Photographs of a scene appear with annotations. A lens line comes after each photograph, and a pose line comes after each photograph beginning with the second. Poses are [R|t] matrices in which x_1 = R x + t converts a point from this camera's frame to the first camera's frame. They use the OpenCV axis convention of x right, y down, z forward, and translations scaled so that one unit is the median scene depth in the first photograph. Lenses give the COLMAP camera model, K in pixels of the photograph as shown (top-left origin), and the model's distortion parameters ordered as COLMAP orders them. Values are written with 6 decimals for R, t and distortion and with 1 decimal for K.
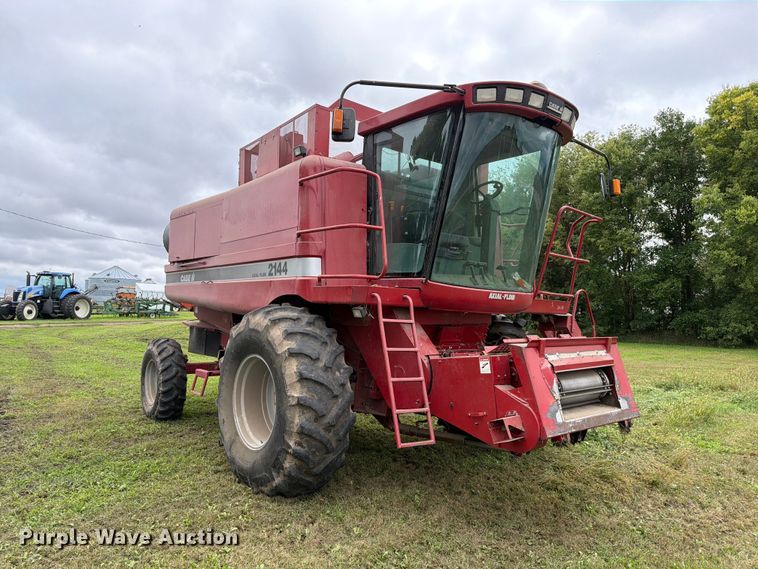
lens RADIAL K [[531.0, 0, 371.7], [0, 531.0, 289.2], [0, 0, 1]] dist [0.121404, -0.176141]
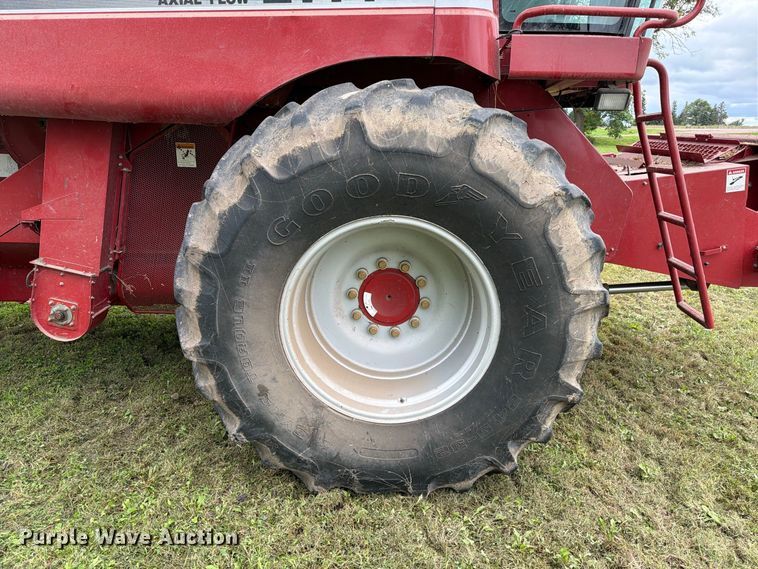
lens RADIAL K [[531.0, 0, 371.7], [0, 531.0, 289.2], [0, 0, 1]] dist [0.121404, -0.176141]
pose [[0.640835, -0.246667, 0.726970, -0.500932], [-0.012560, 0.943477, 0.331201, 0.039992], [-0.767576, -0.221375, 0.601515, 0.722850]]
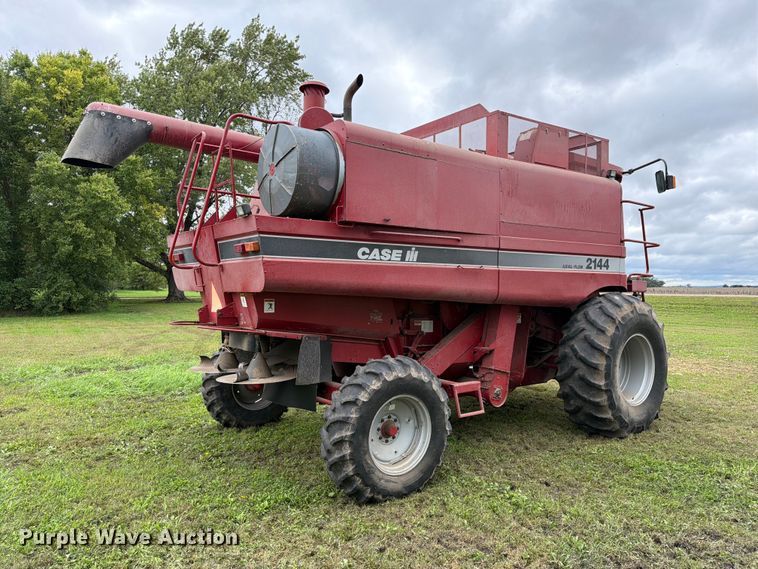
lens RADIAL K [[531.0, 0, 371.7], [0, 531.0, 289.2], [0, 0, 1]] dist [0.121404, -0.176141]
pose [[0.018173, -0.035408, 0.999208, -1.442982], [-0.046967, 0.998239, 0.036228, -0.001618], [-0.998731, -0.047588, 0.016478, 1.538835]]
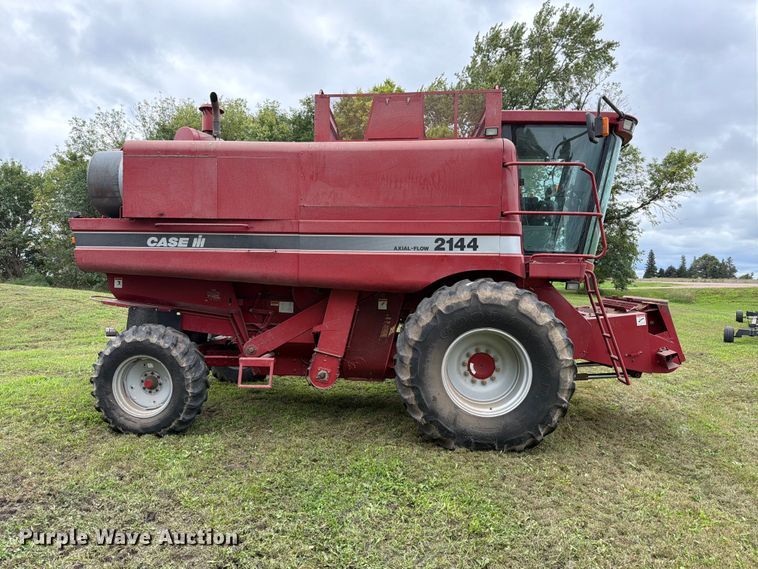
lens RADIAL K [[531.0, 0, 371.7], [0, 531.0, 289.2], [0, 0, 1]] dist [0.121404, -0.176141]
pose [[0.667281, -0.037743, 0.743849, -1.084678], [-0.024365, 0.997074, 0.072449, -0.022998], [-0.744408, -0.066467, 0.664409, 0.455847]]
